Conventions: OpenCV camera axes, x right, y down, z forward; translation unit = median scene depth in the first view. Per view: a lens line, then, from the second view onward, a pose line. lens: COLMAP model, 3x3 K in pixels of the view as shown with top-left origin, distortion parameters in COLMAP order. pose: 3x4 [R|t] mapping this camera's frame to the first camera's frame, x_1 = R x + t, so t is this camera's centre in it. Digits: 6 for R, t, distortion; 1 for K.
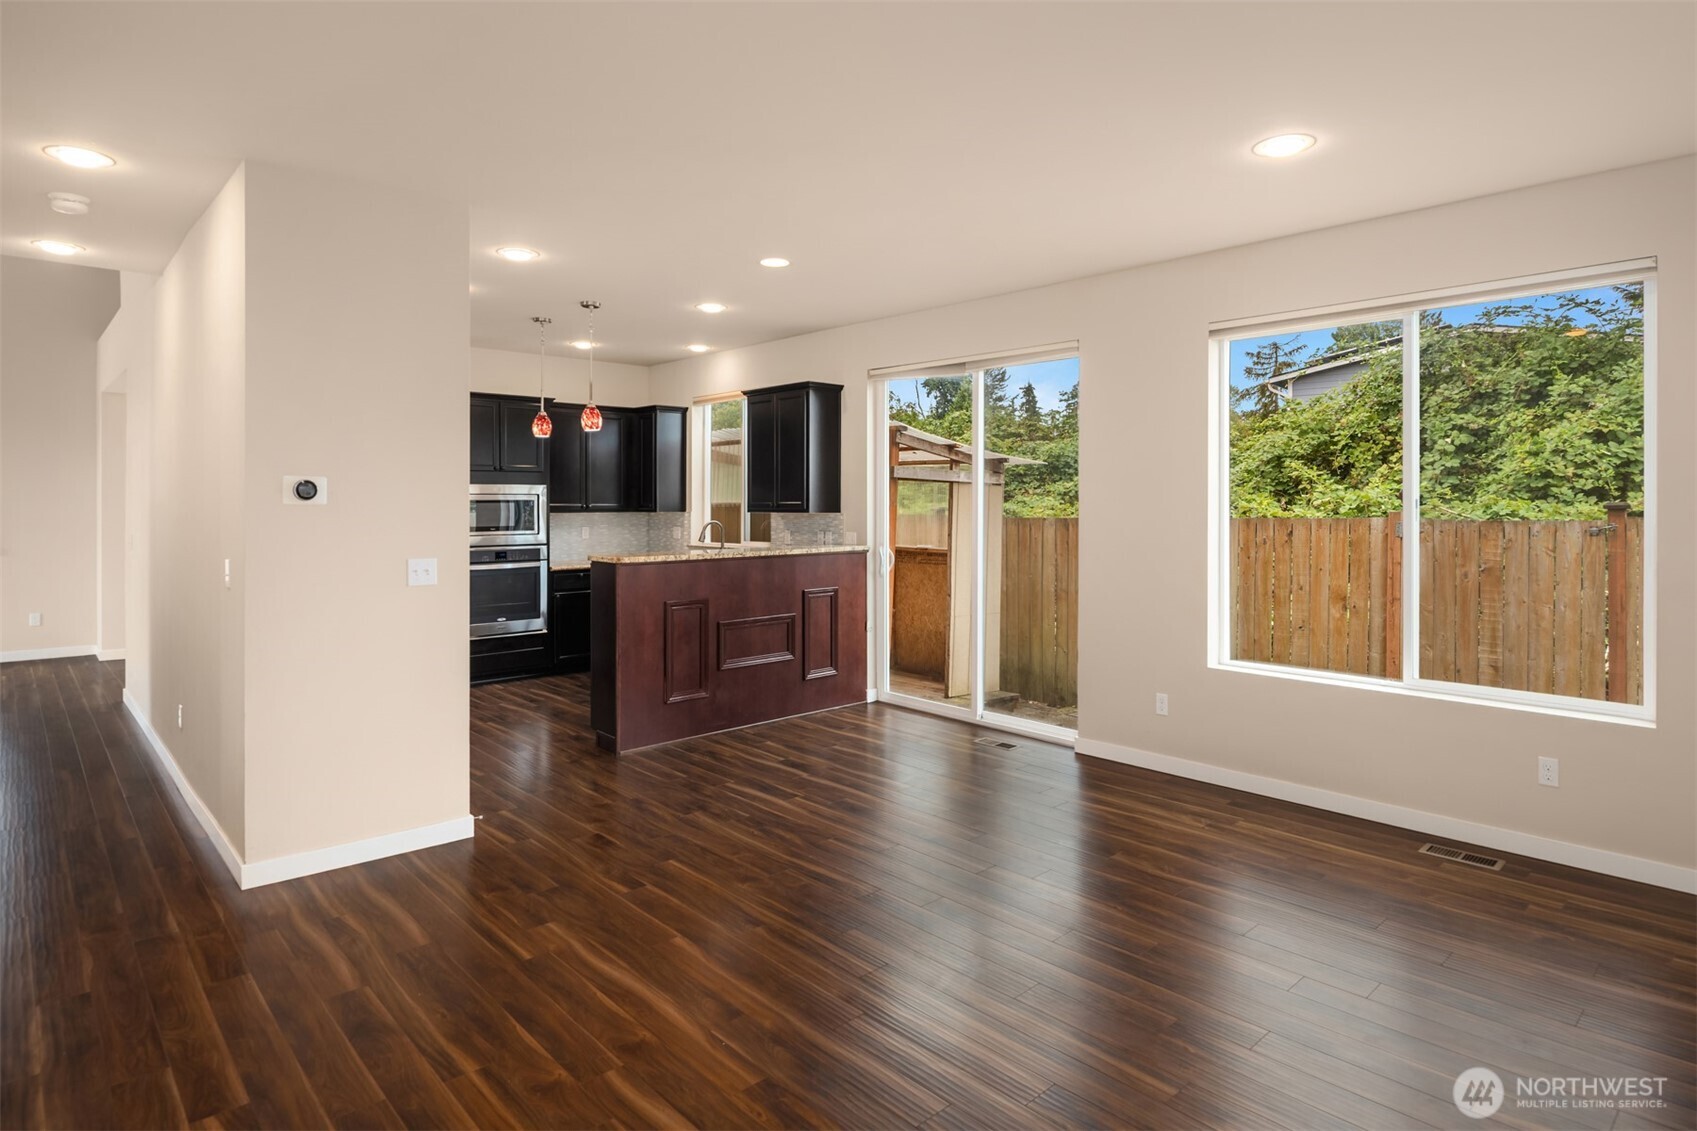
lens RADIAL K [[923.8, 0, 870.0], [0, 923.8, 504.0], [0, 0, 1]] dist [-0.003587, -0.000727]
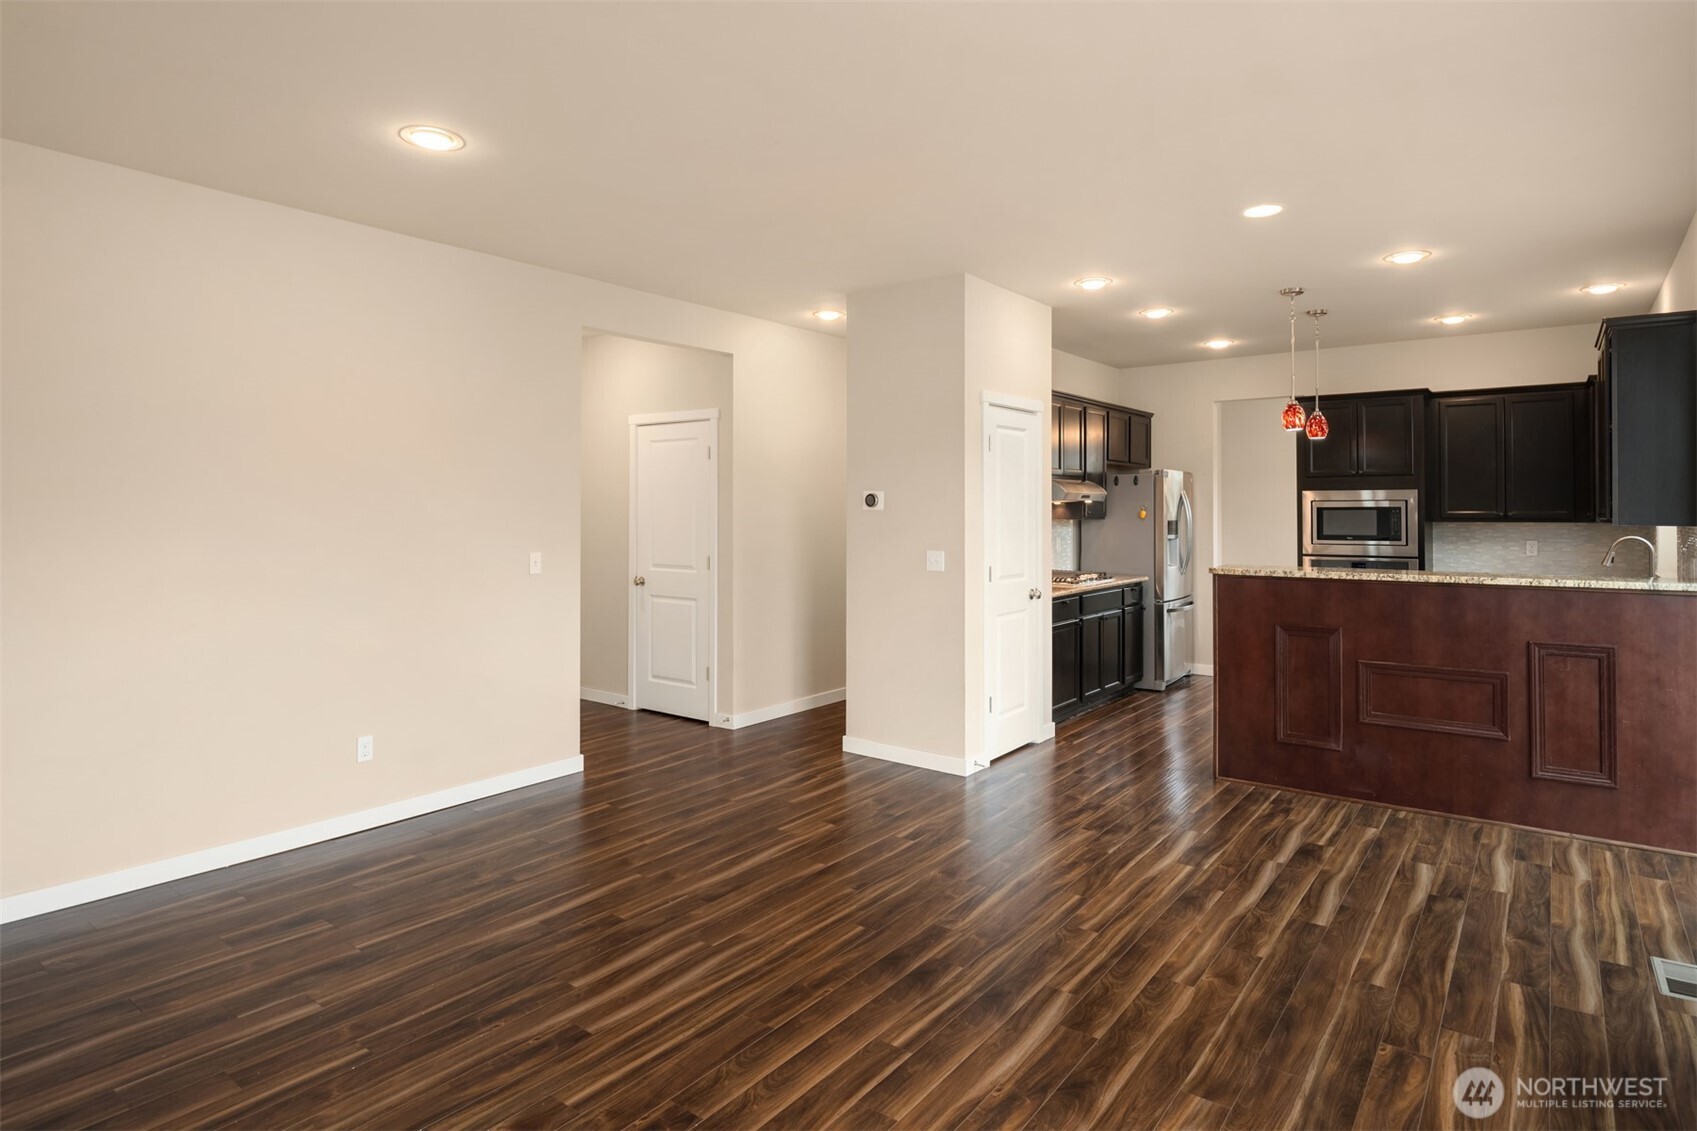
lens RADIAL K [[923.8, 0, 870.0], [0, 923.8, 504.0], [0, 0, 1]] dist [-0.003587, -0.000727]
pose [[0.182590, -0.005623, -0.983173, 0.443771], [-0.003196, 0.999975, -0.006312, 0.000303], [0.983184, 0.004295, 0.182567, 0.368868]]
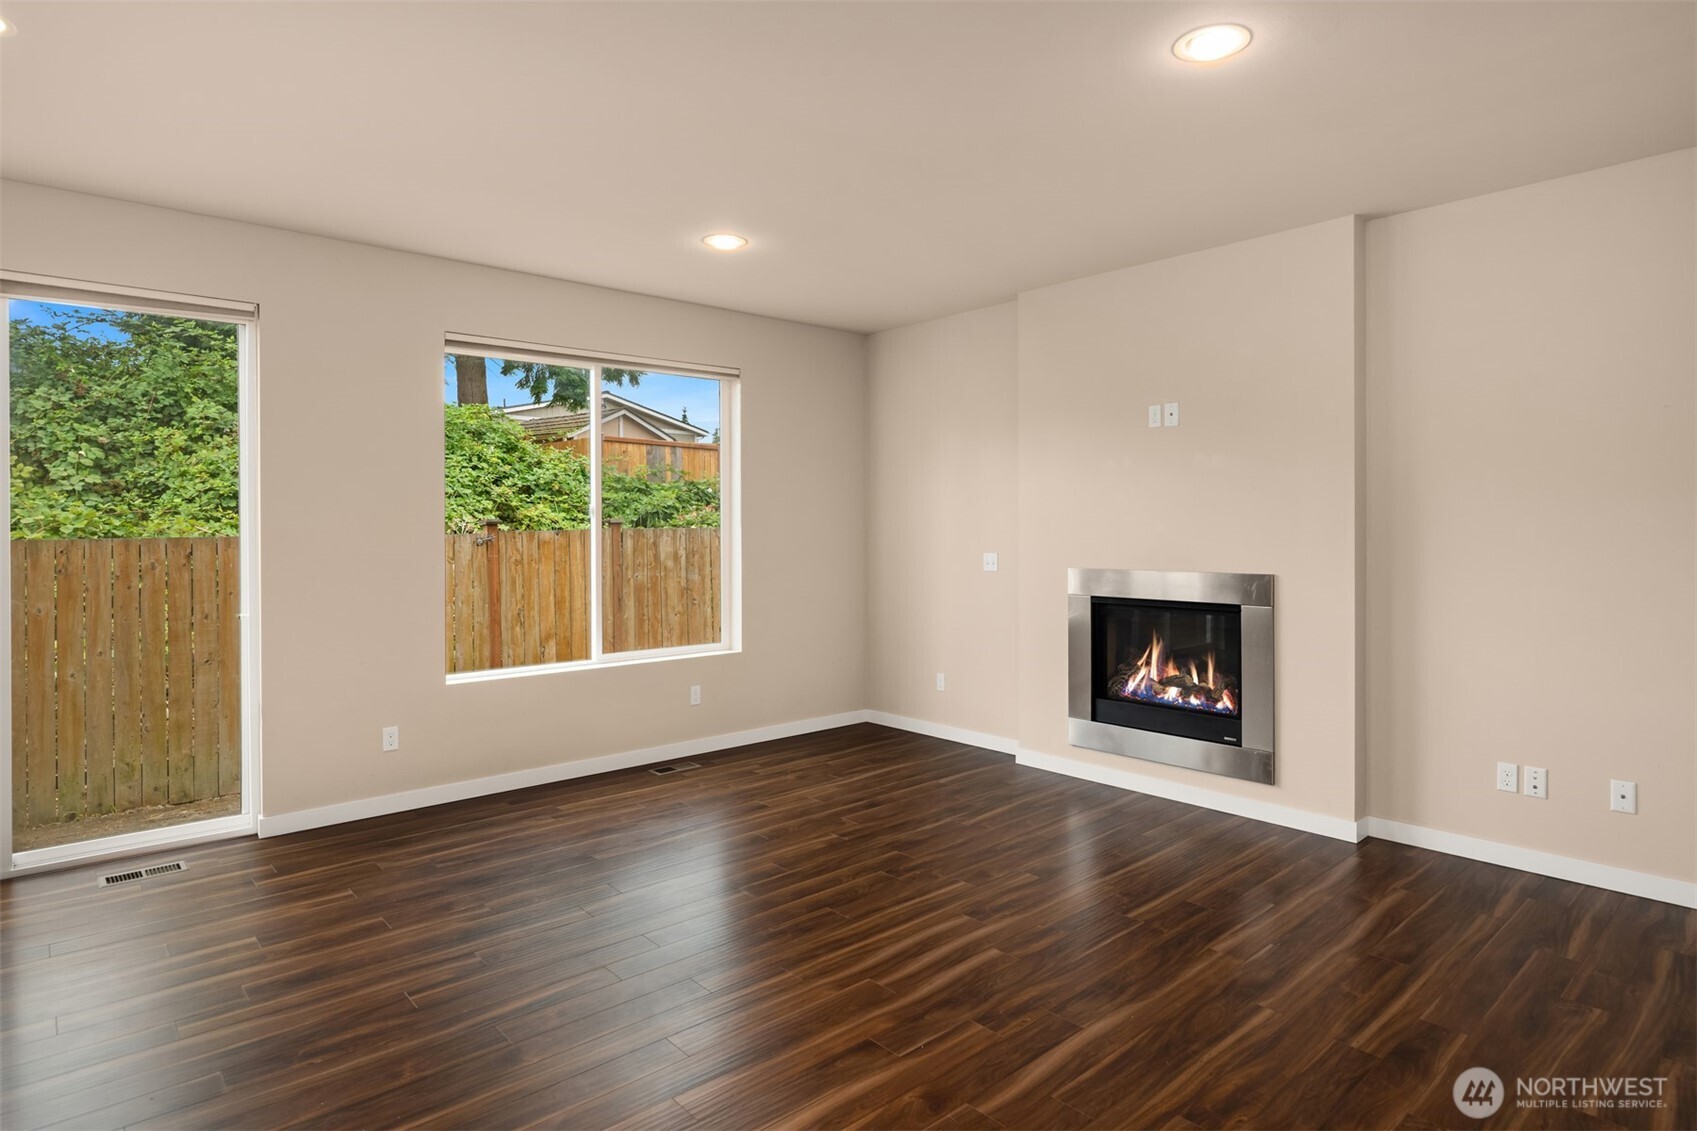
lens RADIAL K [[934.9, 0, 847.6], [0, 934.9, 528.5], [0, 0, 1]] dist [-0.002893, -0.000888]
pose [[0.035549, -0.005449, 0.999353, -0.415243], [0.005995, 0.999968, 0.005239, 0.006277], [-0.999350, 0.005805, 0.035580, 0.369838]]
